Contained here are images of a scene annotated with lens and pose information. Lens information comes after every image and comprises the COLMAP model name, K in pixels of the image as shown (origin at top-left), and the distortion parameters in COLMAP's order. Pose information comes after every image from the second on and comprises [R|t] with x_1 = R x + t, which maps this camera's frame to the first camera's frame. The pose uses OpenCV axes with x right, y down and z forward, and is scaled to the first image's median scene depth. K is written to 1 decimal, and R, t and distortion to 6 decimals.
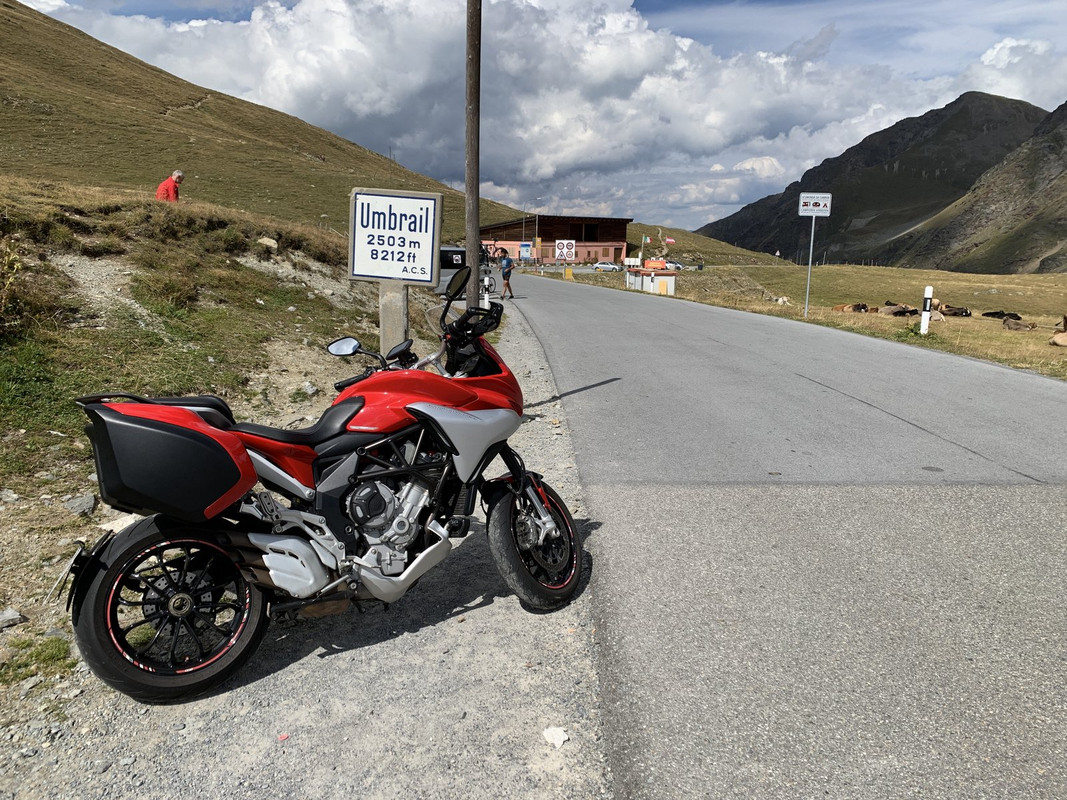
lens RADIAL K [[800.8, 0, 555.9], [0, 800.8, 408.2], [0, 0, 1]] dist [0.011463, -0.023654]
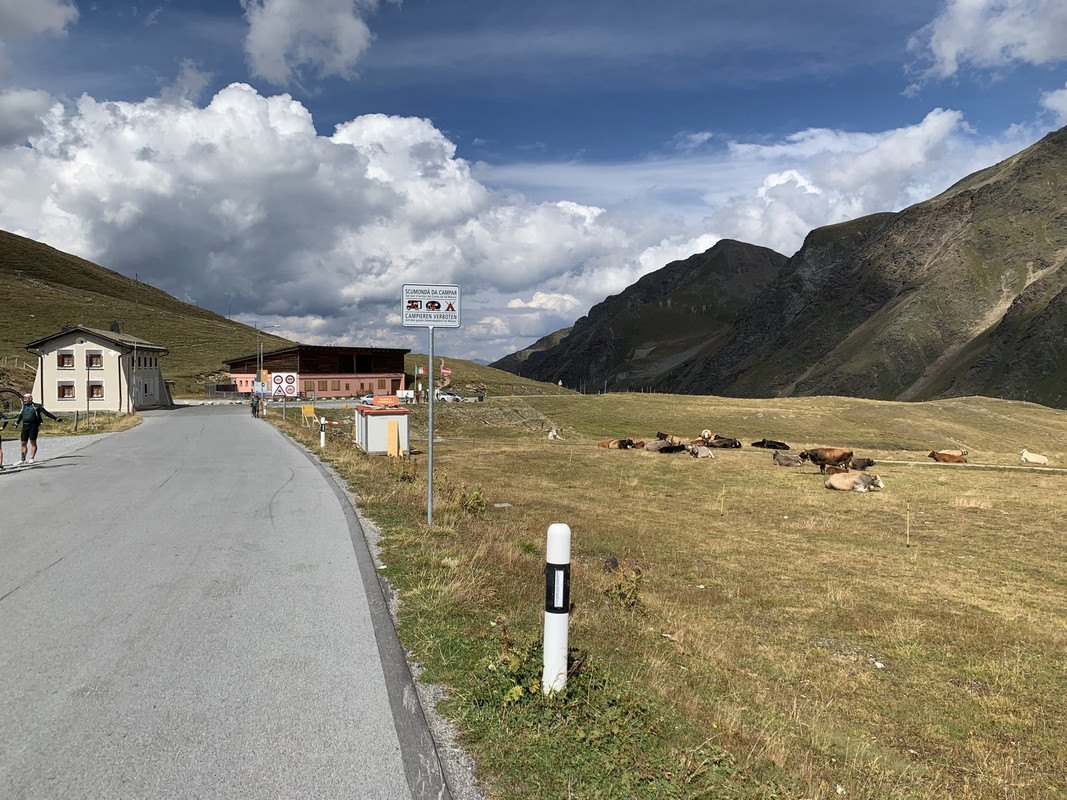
lens RADIAL K [[800.8, 0, 568.6], [0, 800.8, 411.3], [0, 0, 1]] dist [0.011463, -0.023654]
pose [[0.965944, -0.024904, 0.257551, 0.553135], [0.064608, 0.987044, -0.146867, -0.210470], [-0.250557, 0.158505, 0.955038, 0.996024]]
